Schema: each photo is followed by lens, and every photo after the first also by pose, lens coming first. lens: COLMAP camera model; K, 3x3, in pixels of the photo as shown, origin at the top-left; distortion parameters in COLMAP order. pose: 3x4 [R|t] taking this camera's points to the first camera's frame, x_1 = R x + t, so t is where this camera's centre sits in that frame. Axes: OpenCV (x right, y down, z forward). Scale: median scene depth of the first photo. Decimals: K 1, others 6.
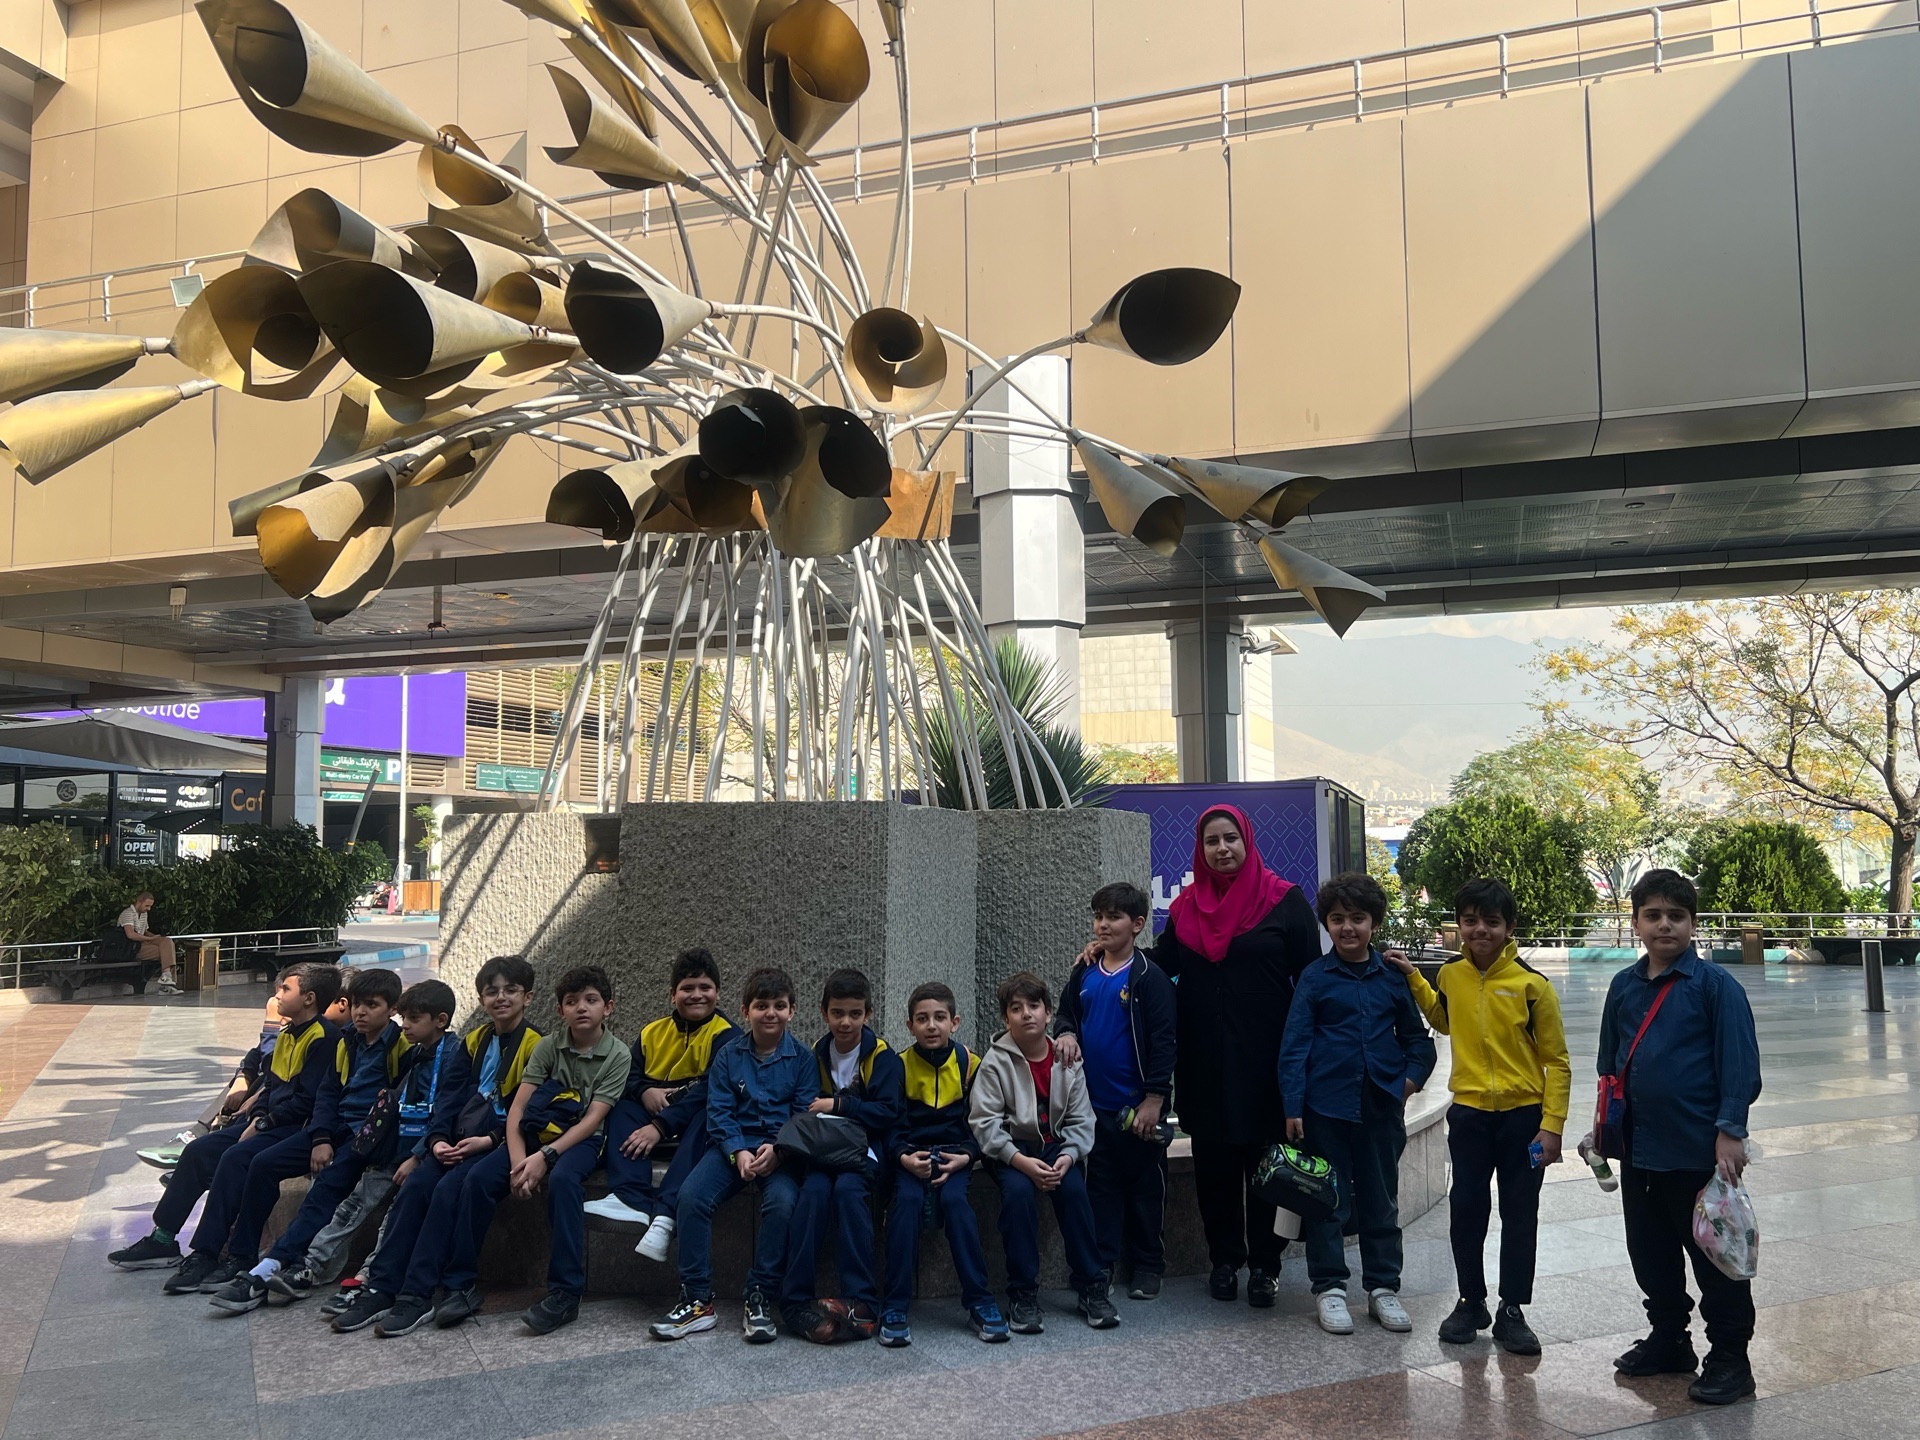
lens RADIAL K [[1524.6, 0, 953.4], [0, 1524.6, 735.0], [0, 0, 1]] dist [0.048976, -0.050982]
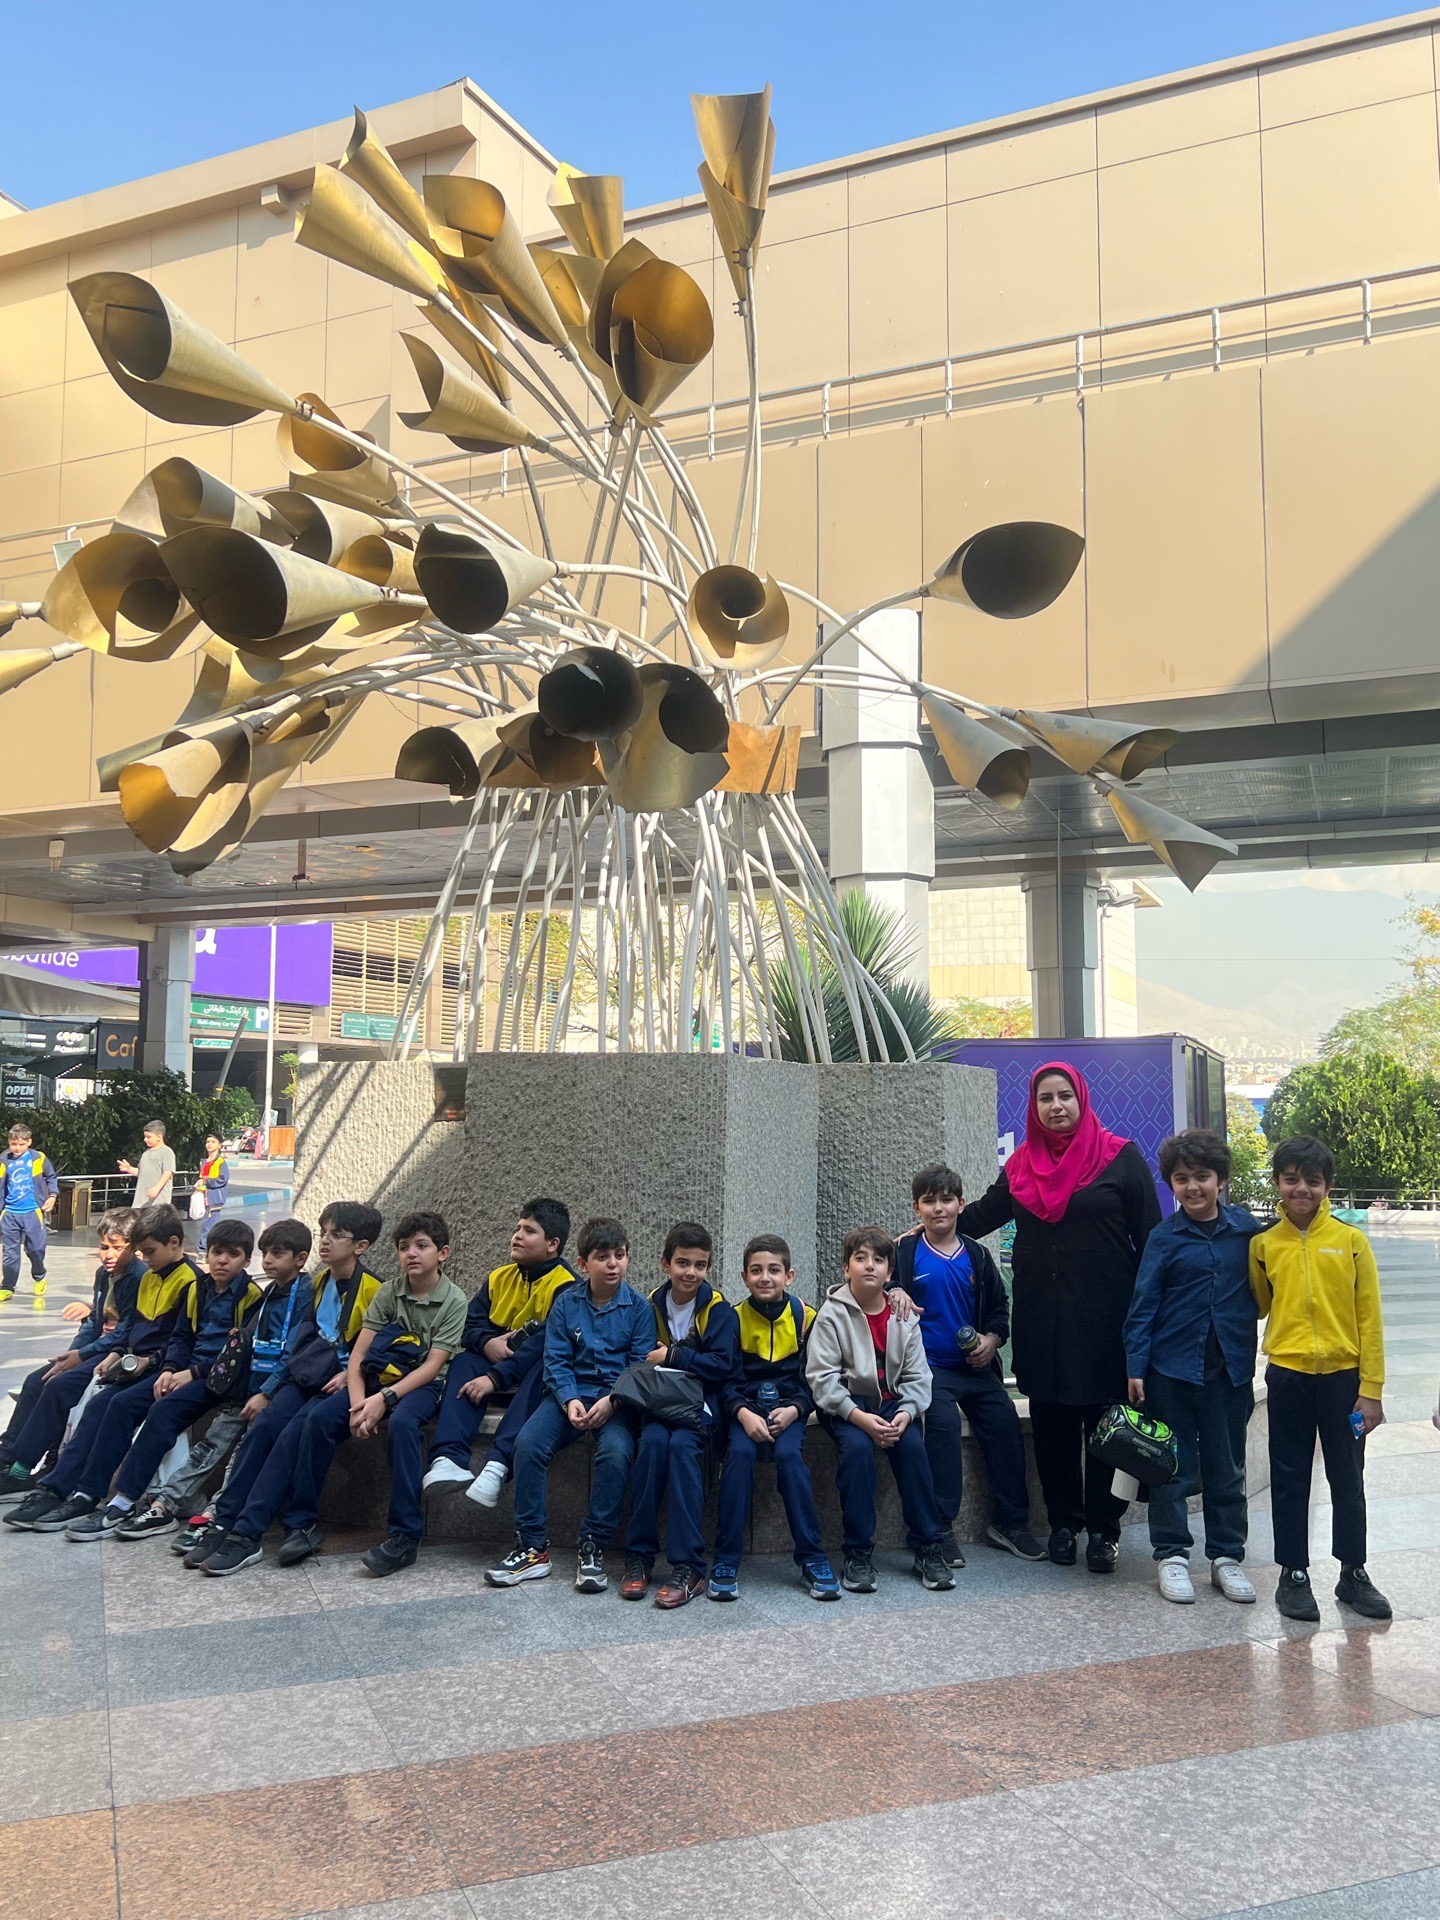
lens RADIAL K [[1520.2, 0, 709.1], [0, 1520.2, 961.8], [0, 0, 1]] dist [0.077212, -0.126144]
pose [[0.997751, 0.005644, -0.066790, 0.008904], [-0.006733, 0.999848, -0.016083, -0.000689], [0.066690, 0.016496, 0.997637, -0.002705]]
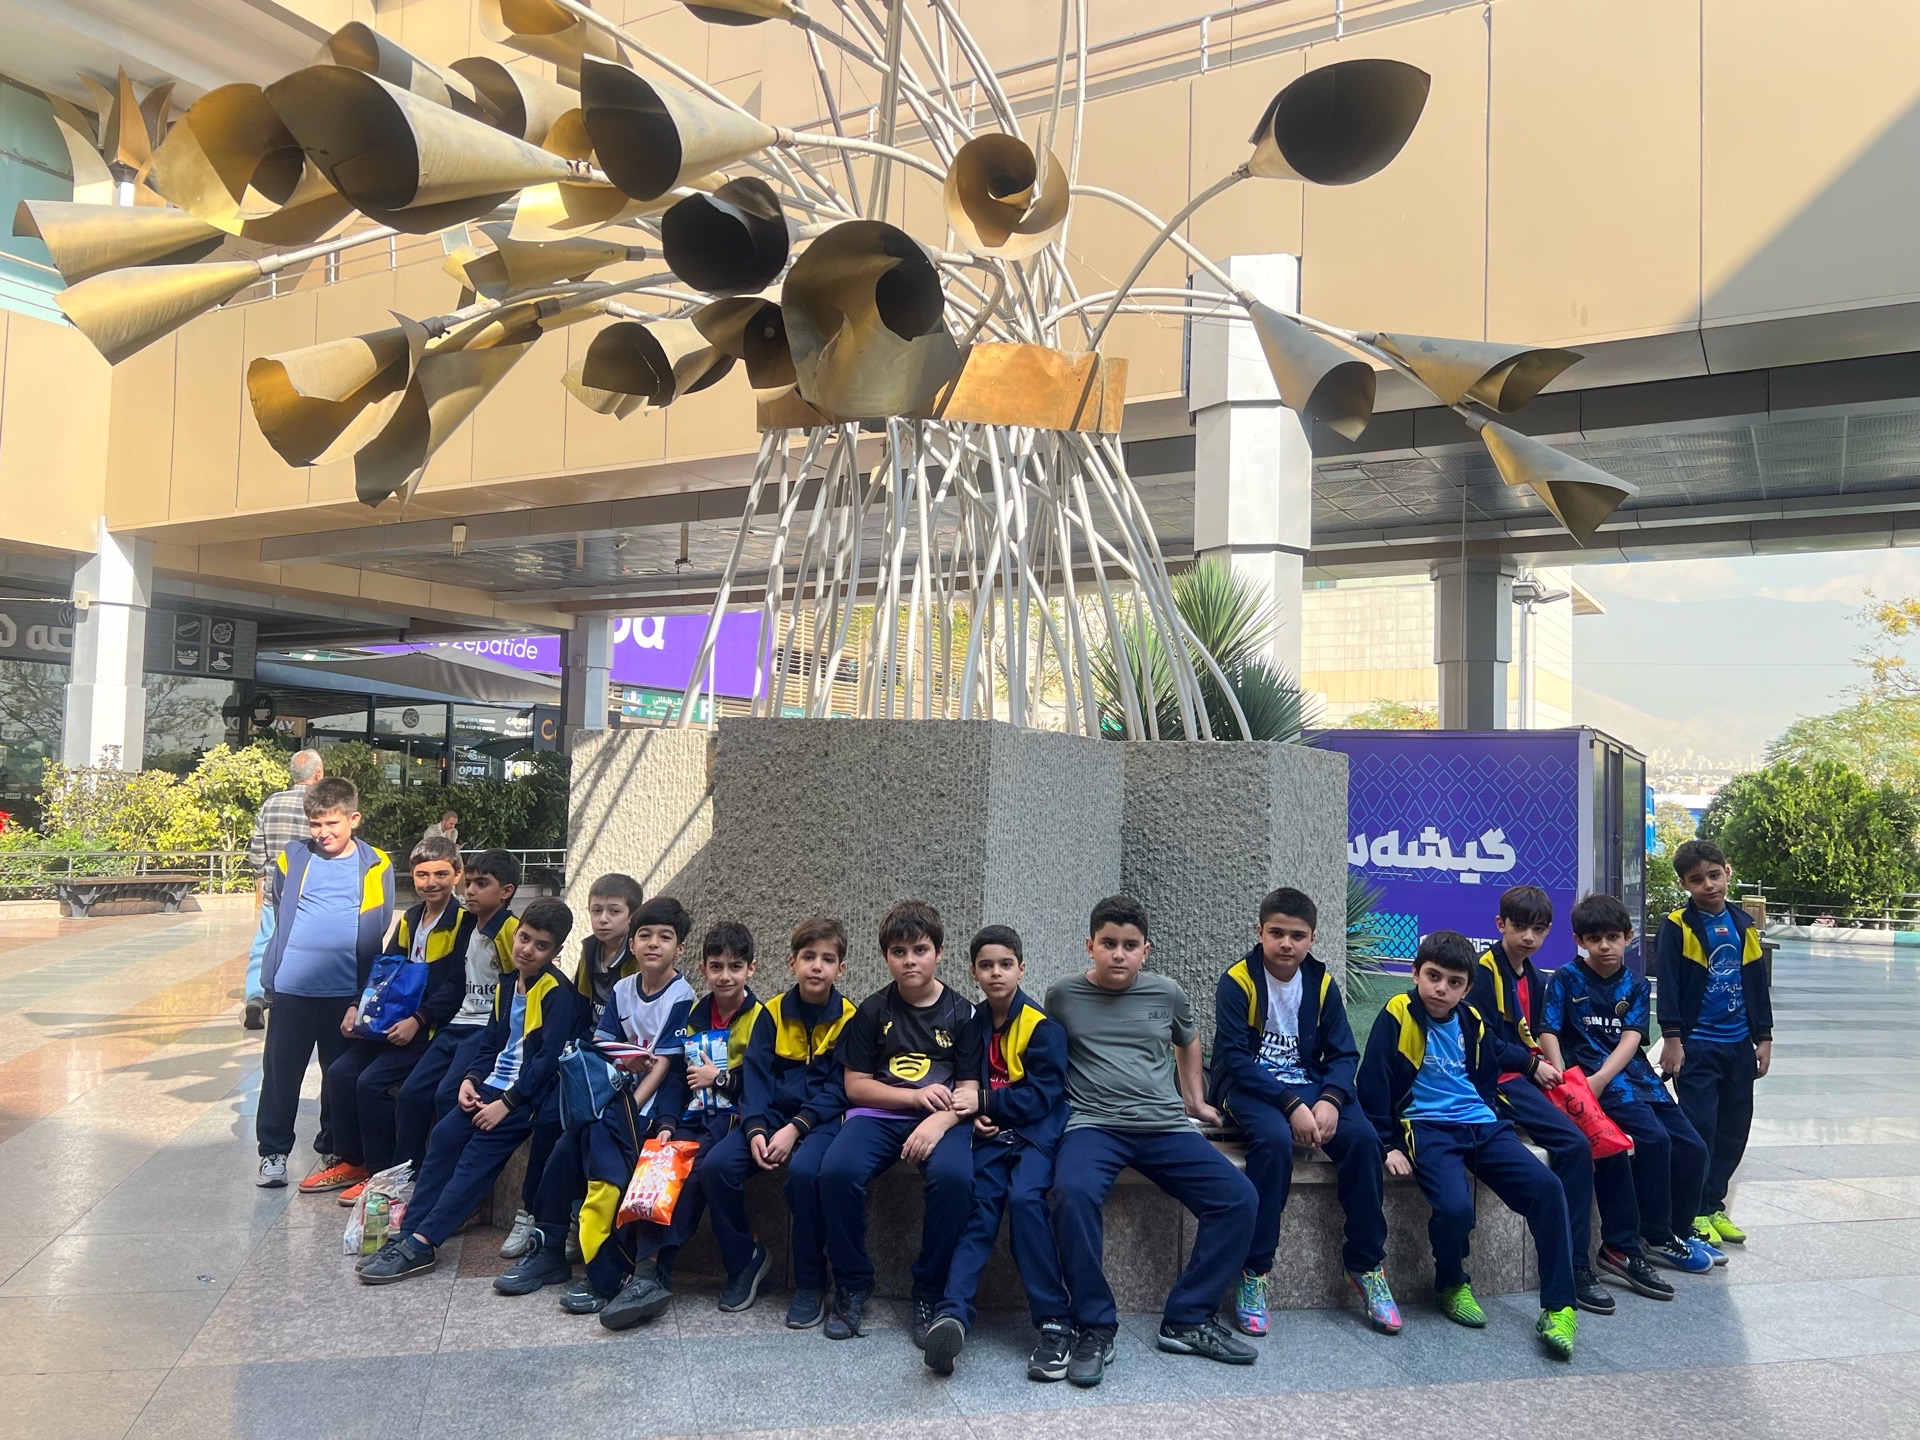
lens RADIAL K [[1451.1, 0, 948.5], [0, 1451.1, 723.9], [0, 0, 1]] dist [0.050275, -0.053212]
pose [[0.979667, 0.025114, -0.199051, 0.075355], [-0.020394, 0.999461, 0.025726, 0.019648], [0.199590, -0.021143, 0.979651, 0.148997]]
